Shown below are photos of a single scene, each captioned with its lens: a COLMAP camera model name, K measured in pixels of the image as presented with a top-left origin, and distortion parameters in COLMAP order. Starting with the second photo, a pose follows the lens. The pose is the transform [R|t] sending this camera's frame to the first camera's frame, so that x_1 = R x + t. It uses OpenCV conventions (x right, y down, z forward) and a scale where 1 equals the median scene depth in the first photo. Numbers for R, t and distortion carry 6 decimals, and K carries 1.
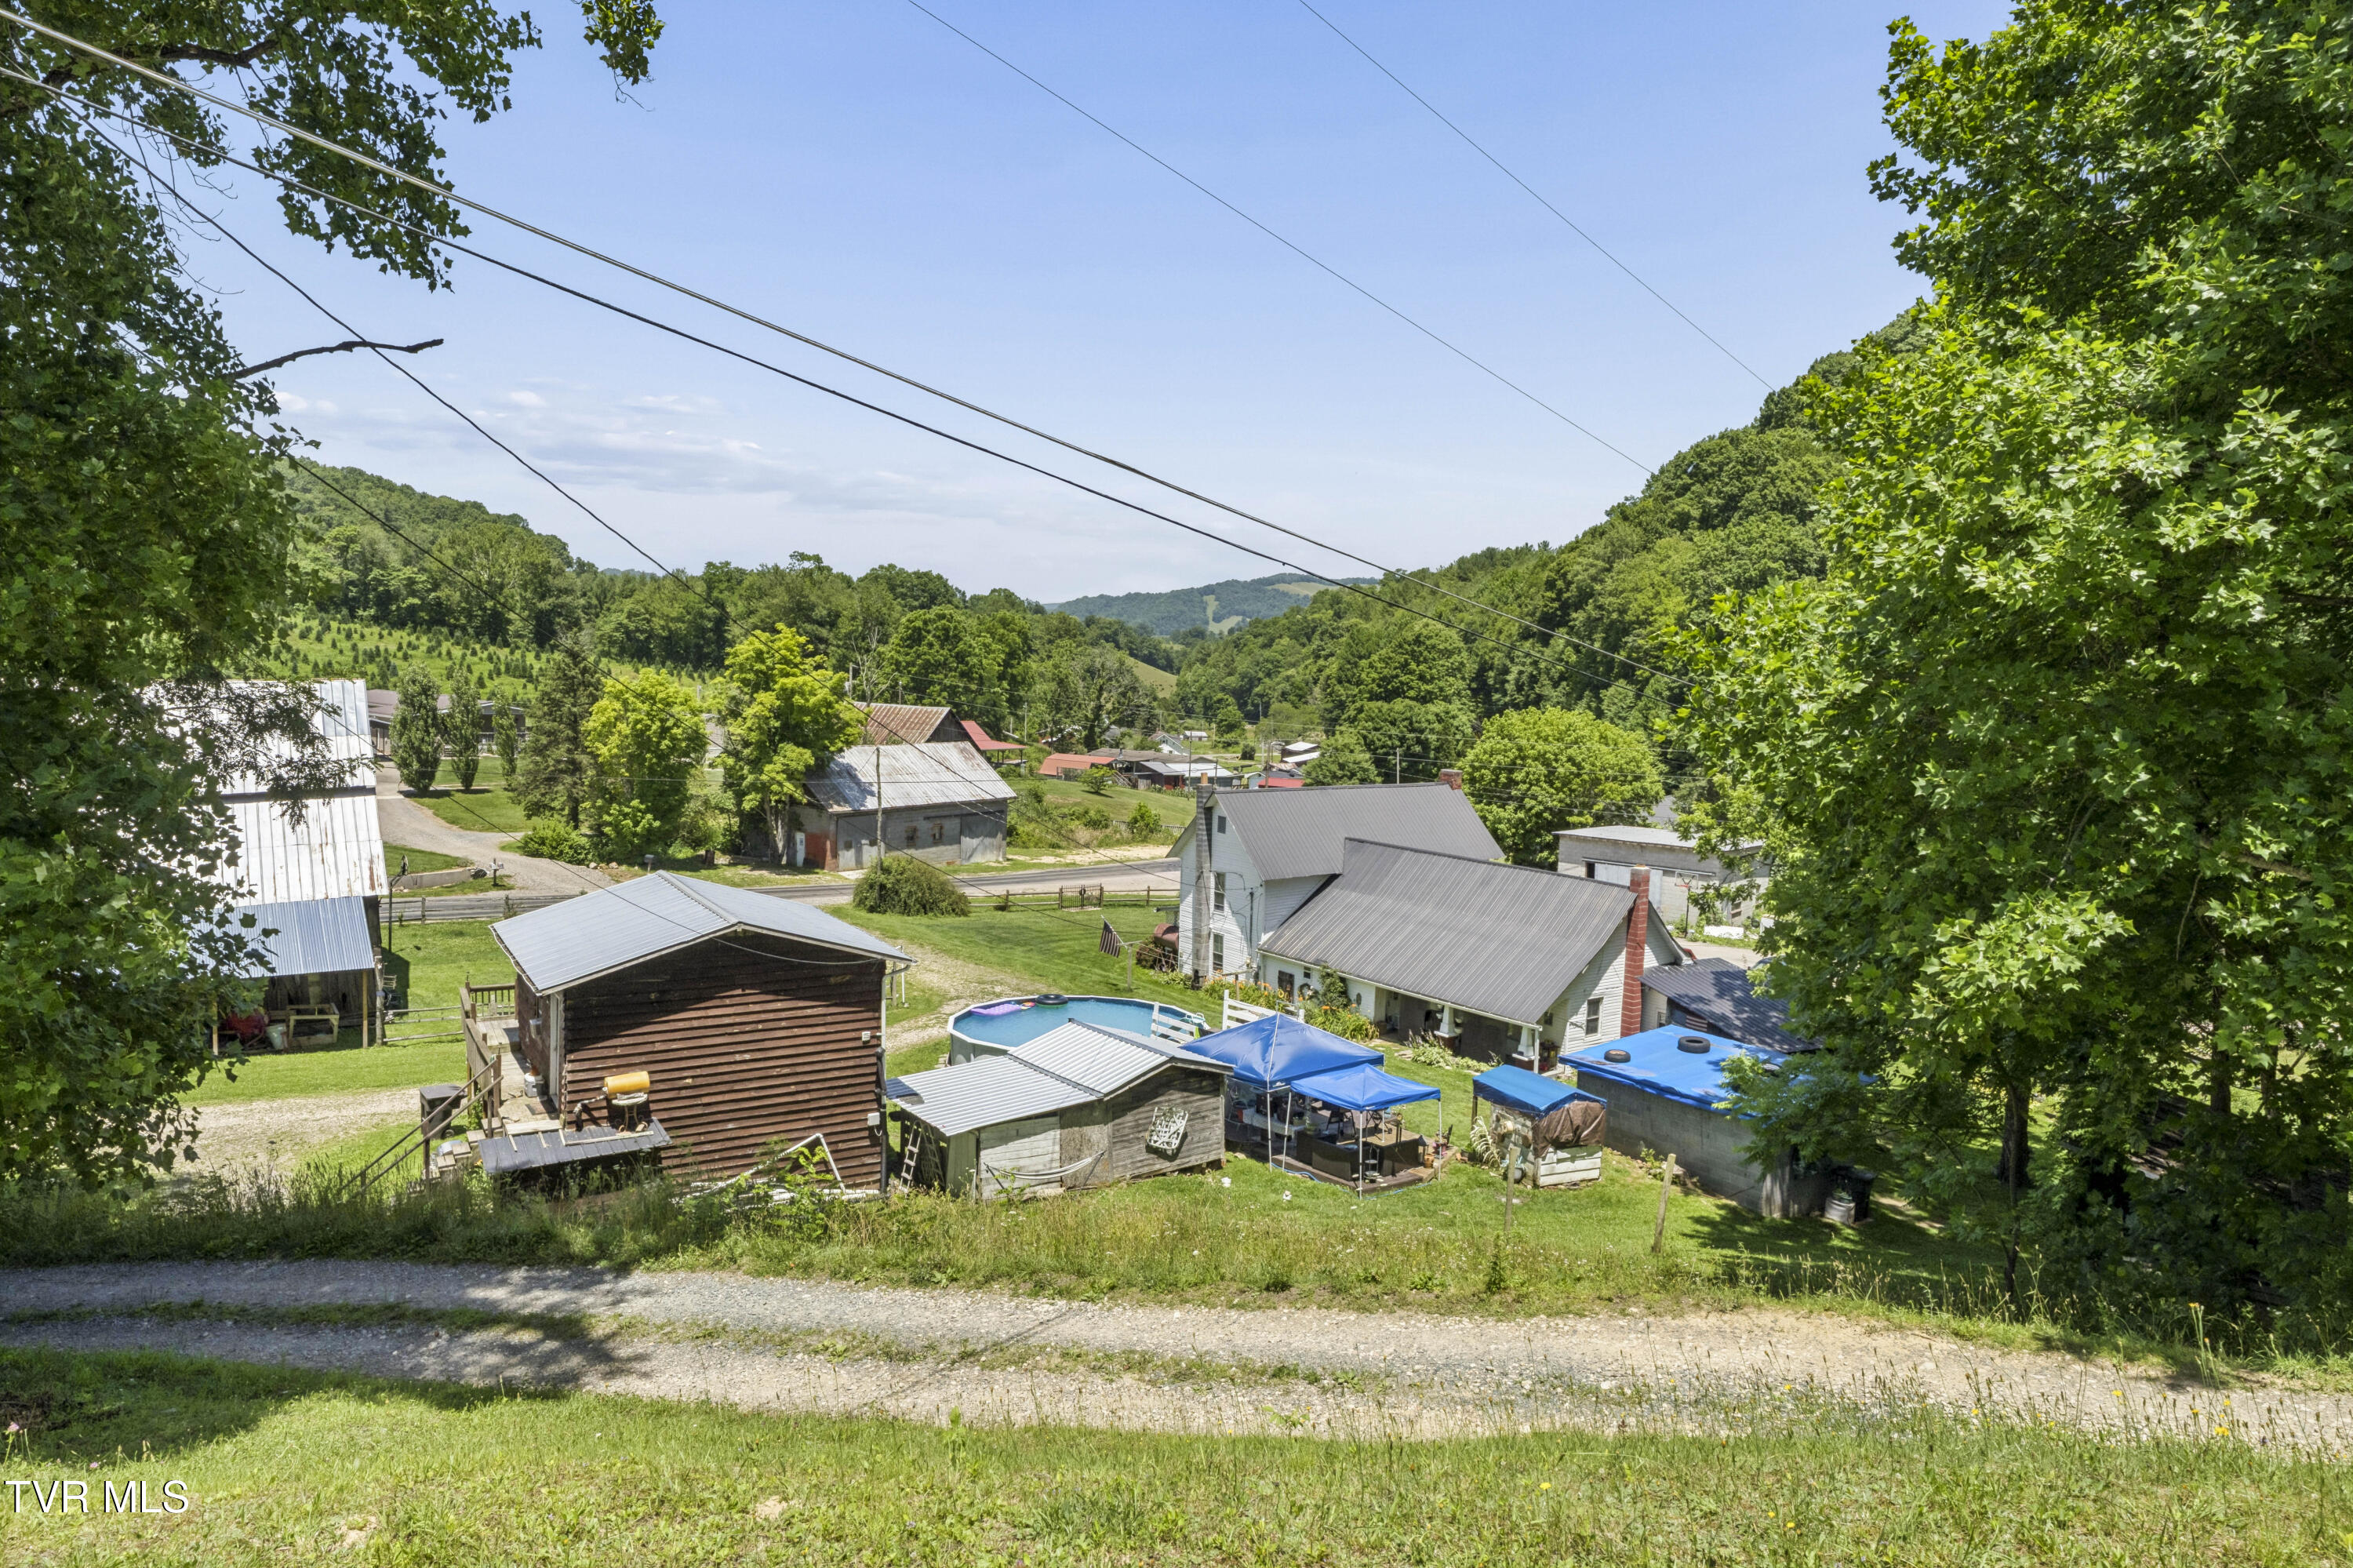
lens RADIAL K [[1559.8, 0, 1176.5], [0, 1559.8, 784.0], [0, 0, 1]] dist [0.001457, 0.000311]
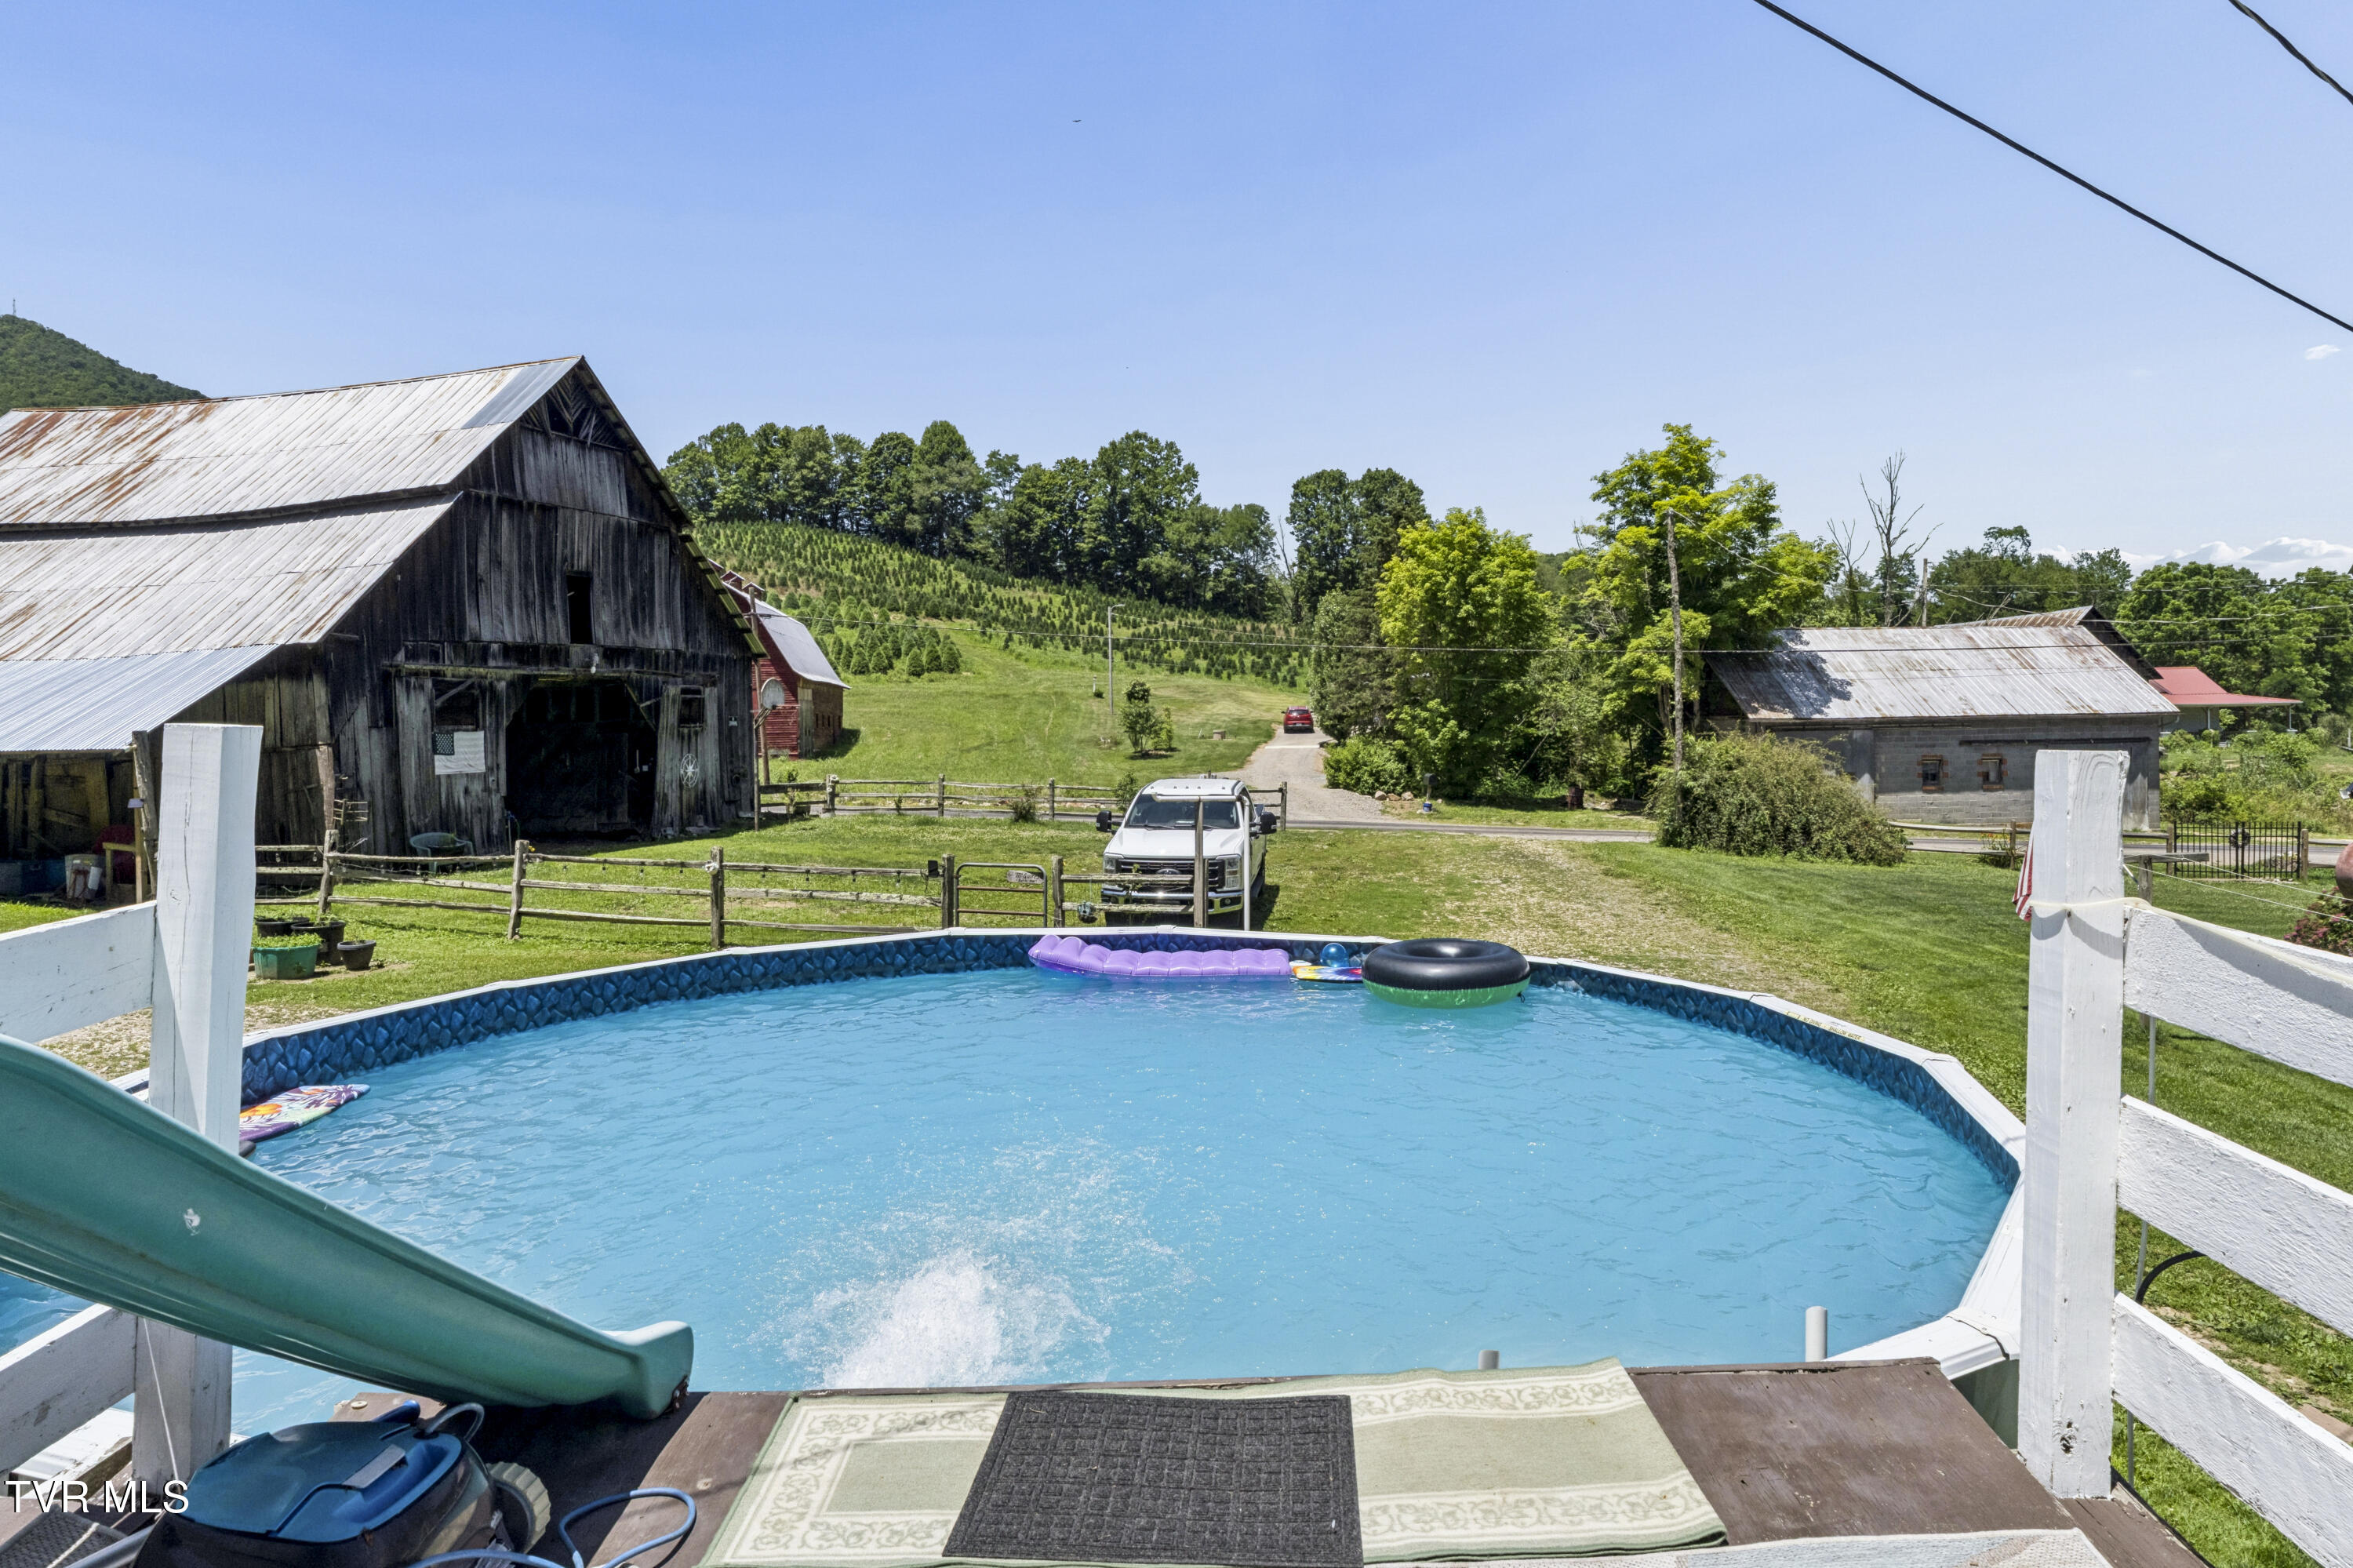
lens RADIAL K [[1396.0, 0, 1177.7], [0, 1396.0, 733.6], [0, 0, 1]] dist [-0.001599, -0.000571]
pose [[0.670018, -0.038284, -0.741357, 0.025454], [-0.028762, 0.996581, -0.077458, 0.072793], [0.741788, 0.073221, 0.666625, 0.498915]]
